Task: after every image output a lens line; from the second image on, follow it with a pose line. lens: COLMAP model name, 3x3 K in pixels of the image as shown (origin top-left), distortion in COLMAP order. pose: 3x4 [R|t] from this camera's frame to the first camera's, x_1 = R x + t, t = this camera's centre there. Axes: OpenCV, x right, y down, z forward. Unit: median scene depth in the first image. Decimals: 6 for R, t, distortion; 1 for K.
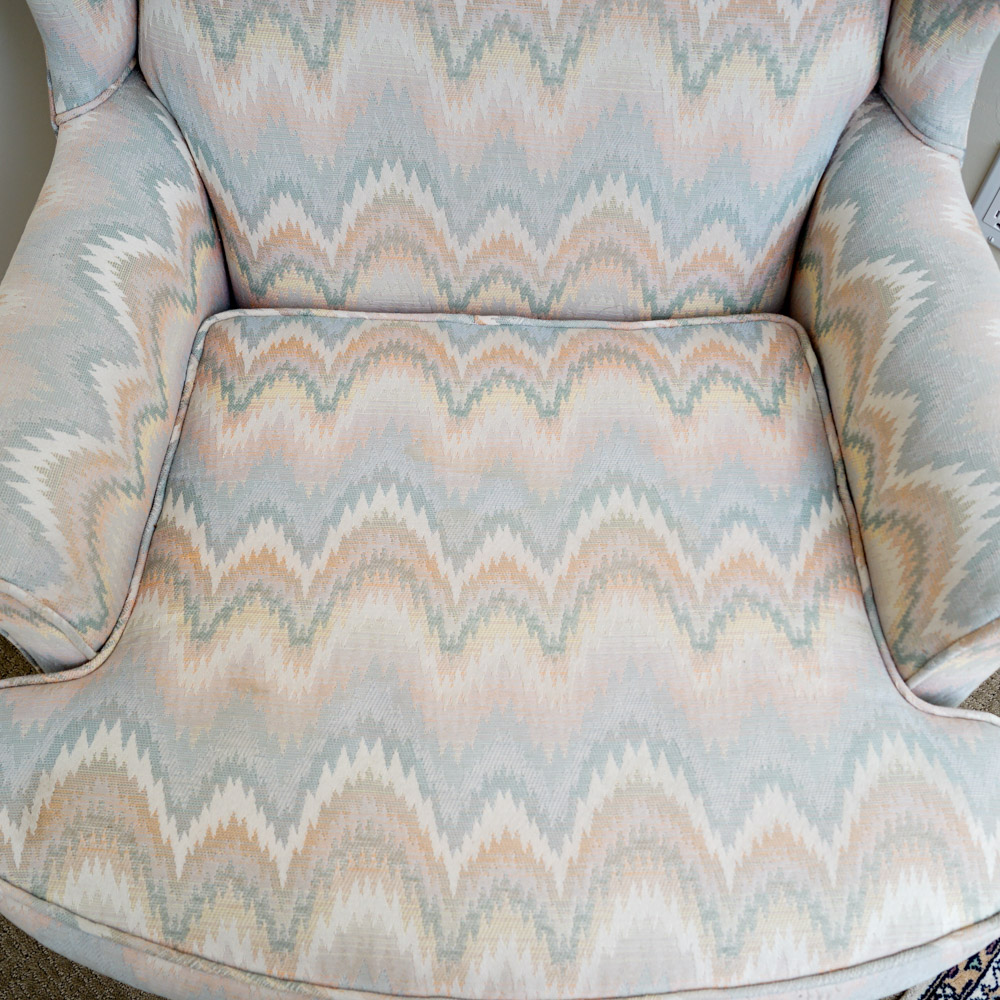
lens RADIAL K [[1137.8, 0, 457.5], [0, 1137.8, 499.0], [0, 0, 1]] dist [-0.112888, 0.032662]
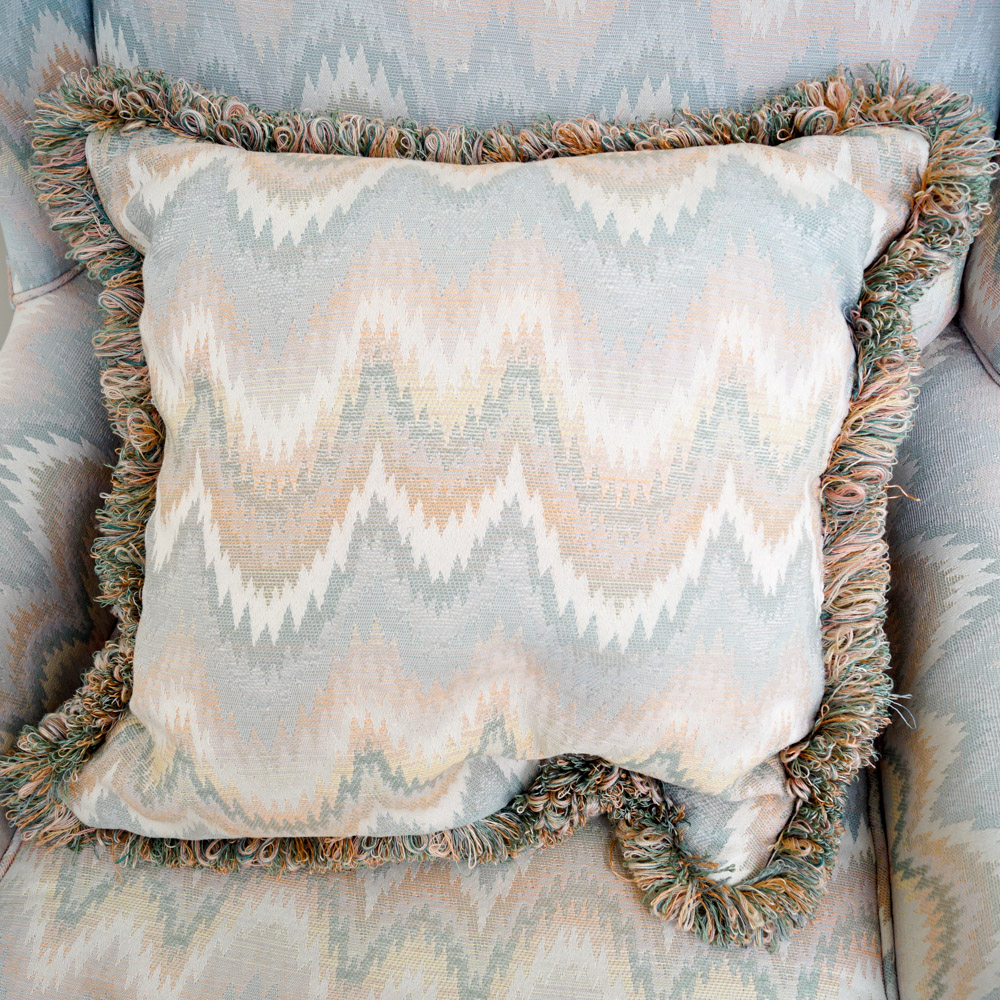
lens RADIAL K [[1137.8, 0, 457.5], [0, 1137.8, 499.0], [0, 0, 1]] dist [-0.112888, 0.032662]
pose [[0.989036, 0.083863, -0.121552, 0.135844], [-0.096829, 0.989746, -0.105006, -0.128524], [0.111500, 0.115624, 0.987015, 0.166886]]
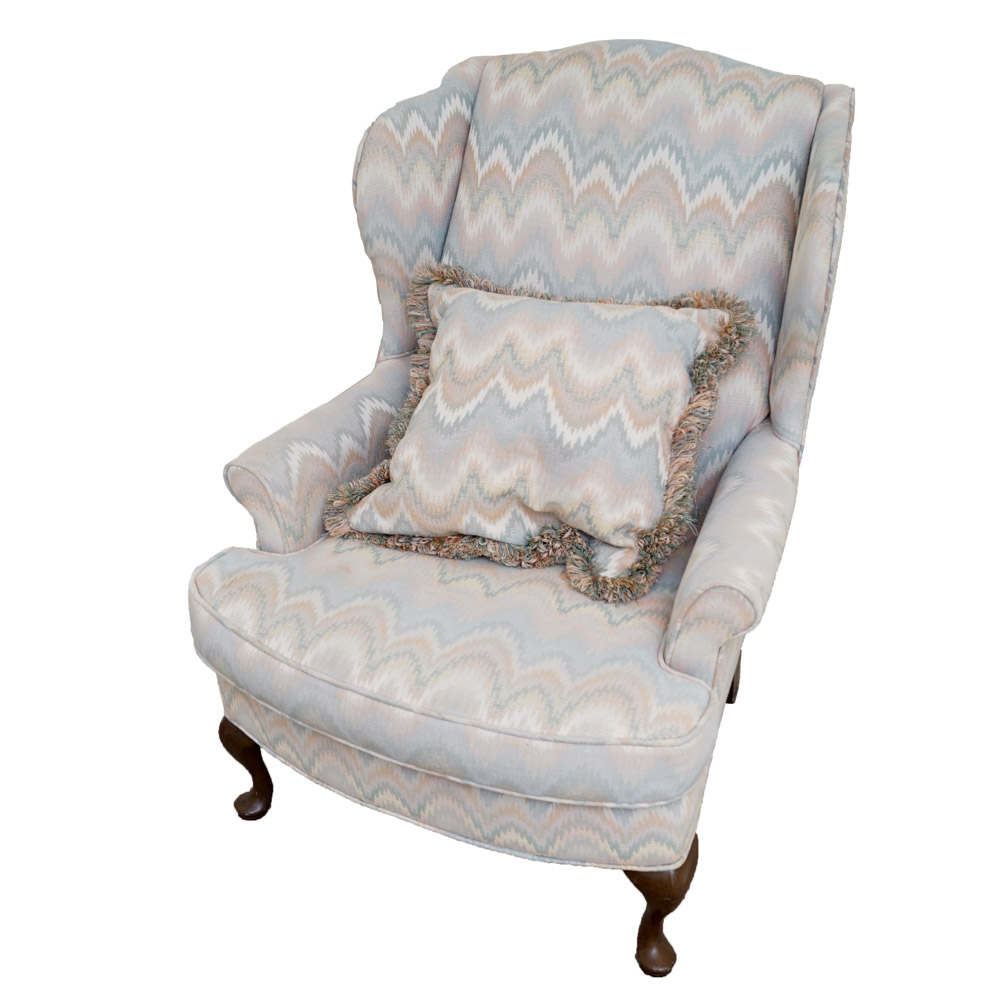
lens RADIAL K [[1137.8, 0, 457.5], [0, 1137.8, 499.0], [0, 0, 1]] dist [-0.112888, 0.032662]
pose [[0.902997, 0.199210, -0.380672, 0.737738], [-0.361874, 0.830265, -0.423920, 0.842981], [0.231609, 0.520554, 0.821816, -0.705649]]
